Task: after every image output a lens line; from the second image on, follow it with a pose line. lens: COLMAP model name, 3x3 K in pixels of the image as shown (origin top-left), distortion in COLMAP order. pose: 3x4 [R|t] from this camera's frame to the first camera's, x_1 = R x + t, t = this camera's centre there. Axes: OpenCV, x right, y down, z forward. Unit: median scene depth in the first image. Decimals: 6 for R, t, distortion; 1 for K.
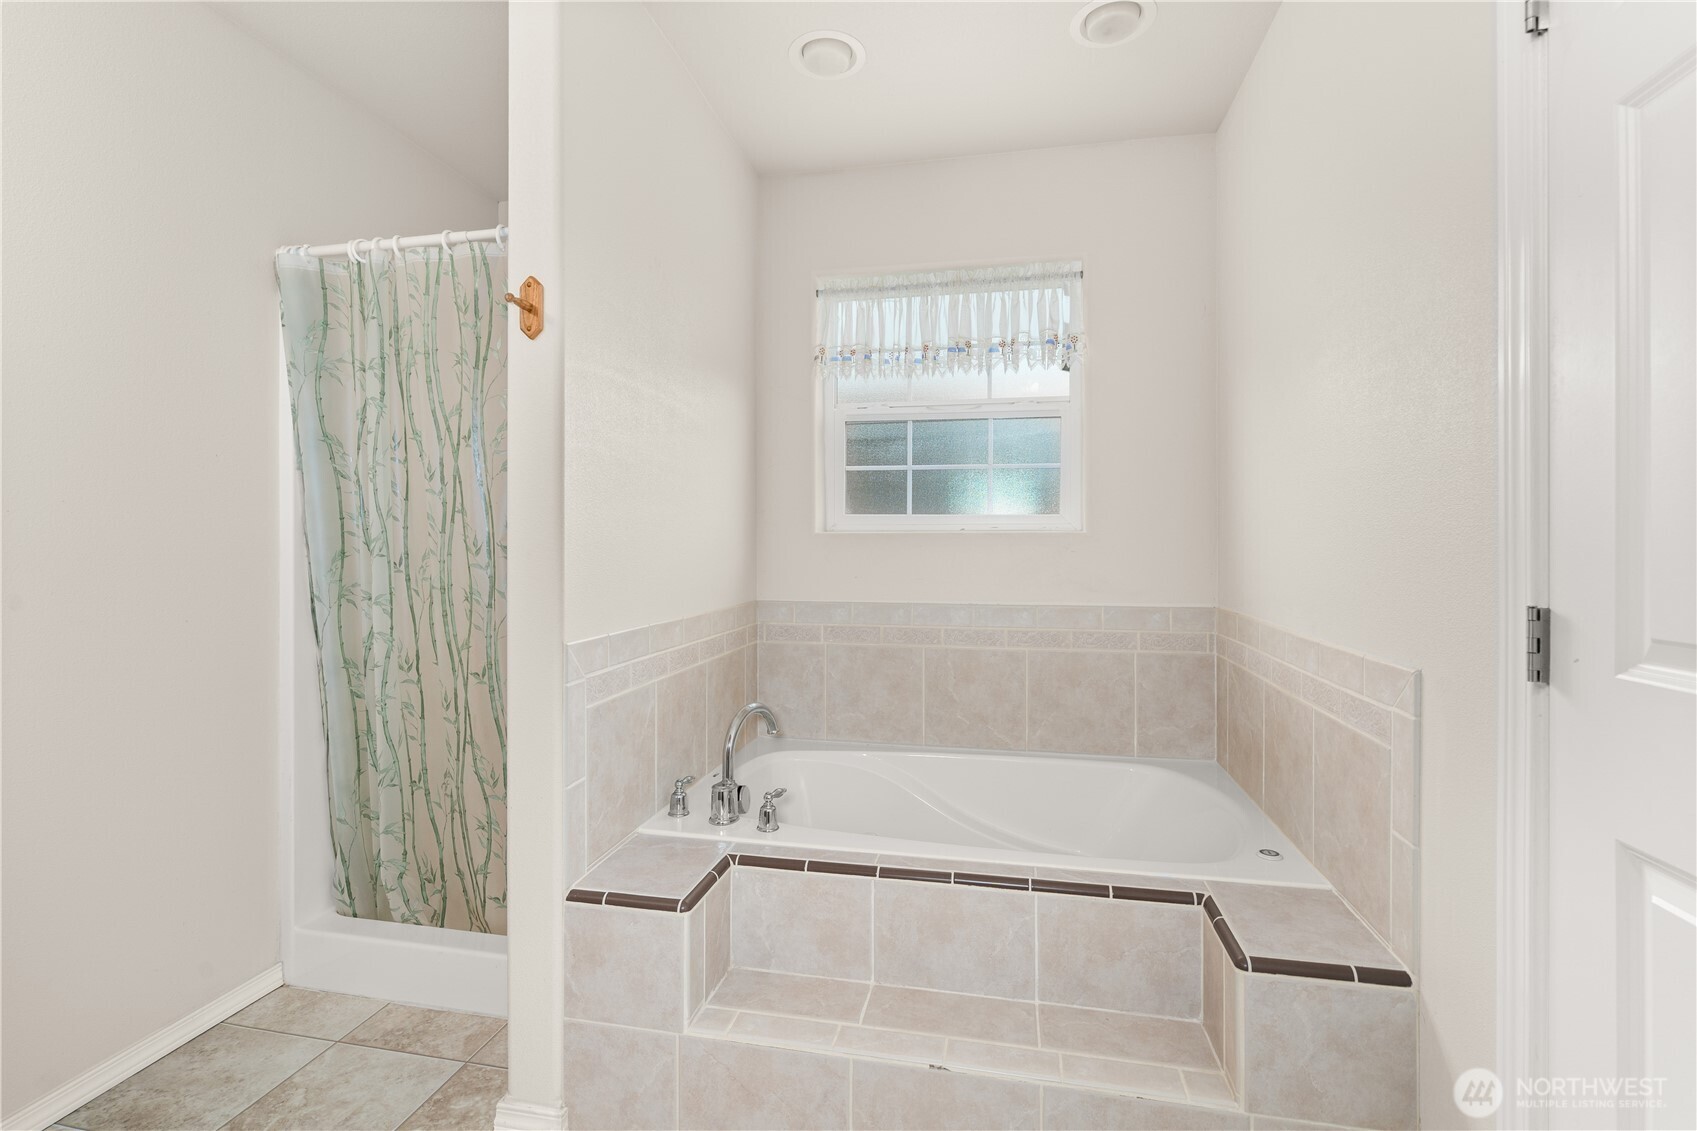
lens RADIAL K [[767.7, 0, 848.4], [0, 767.7, 559.1], [0, 0, 1]] dist [0.000479, 0.000101]
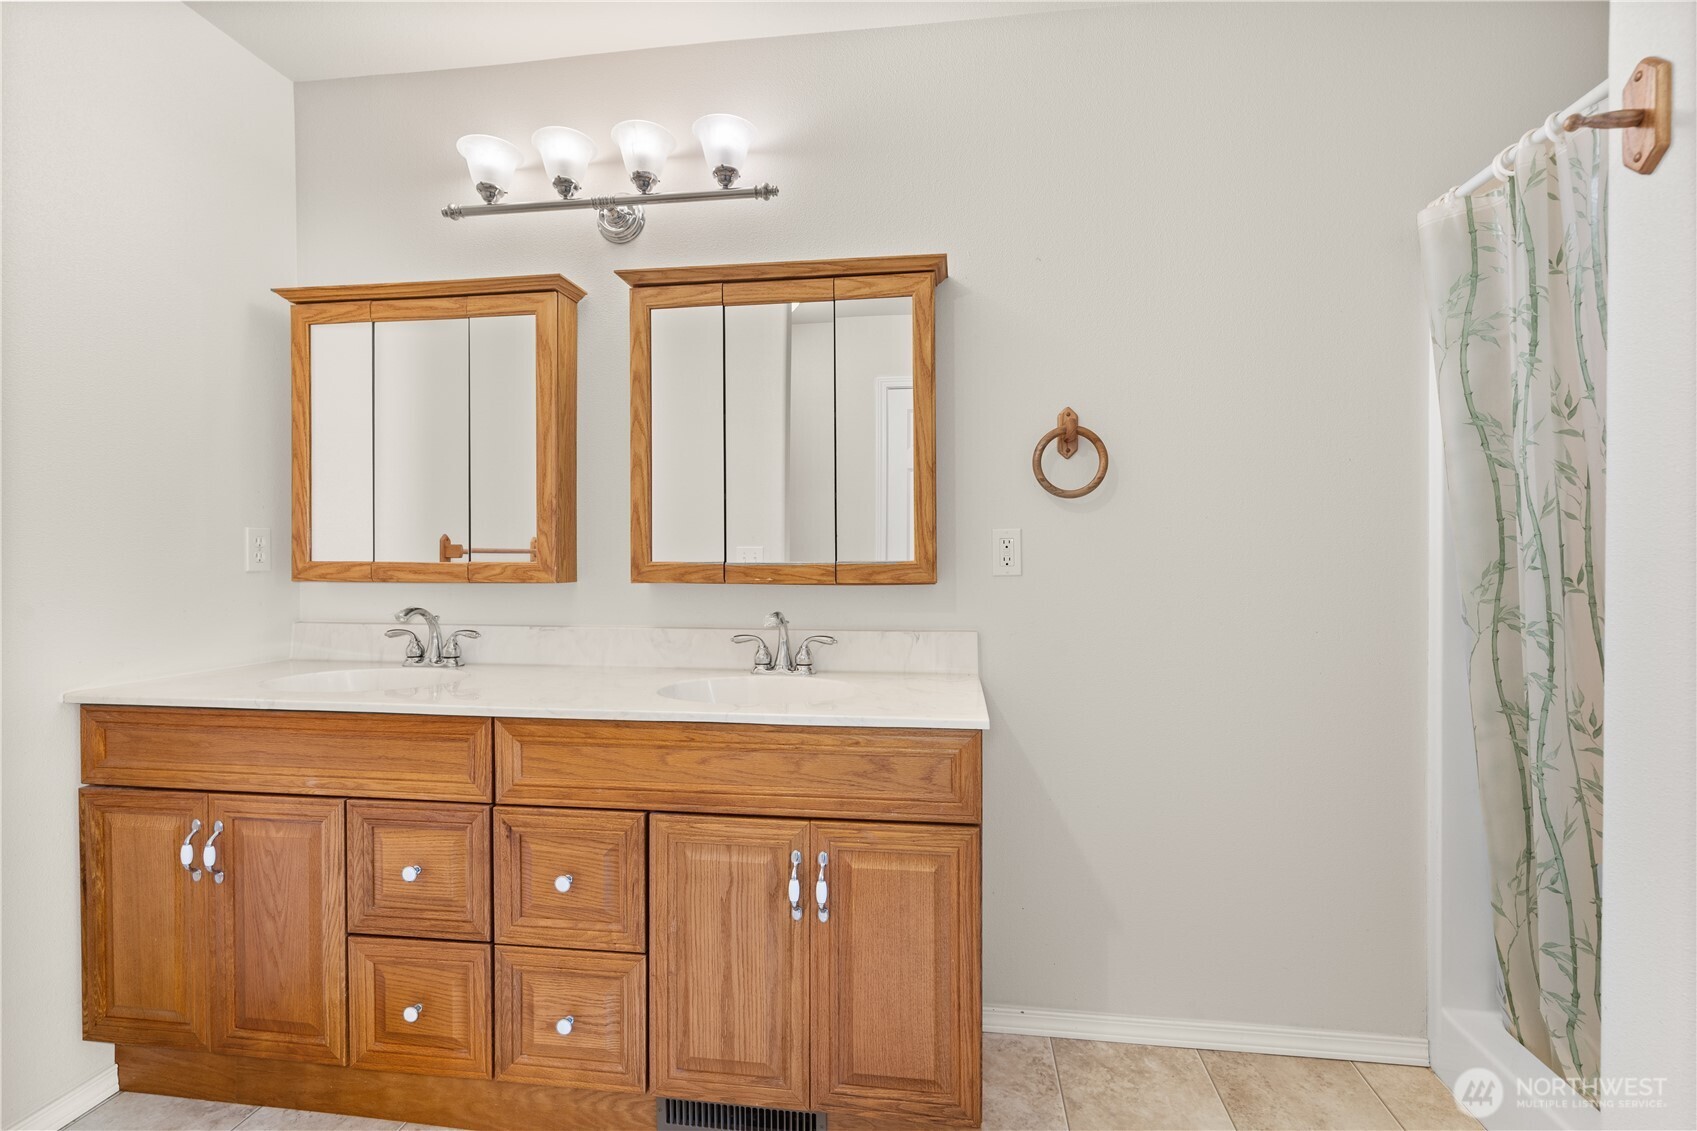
lens RADIAL K [[767.7, 0, 848.7], [0, 767.7, 567.3], [0, 0, 1]] dist [0.000479, 0.000101]
pose [[0.069456, 0.010422, -0.997531, 0.070929], [-0.013693, 0.999861, 0.009493, -0.003254], [0.997491, 0.013000, 0.069589, 0.297890]]
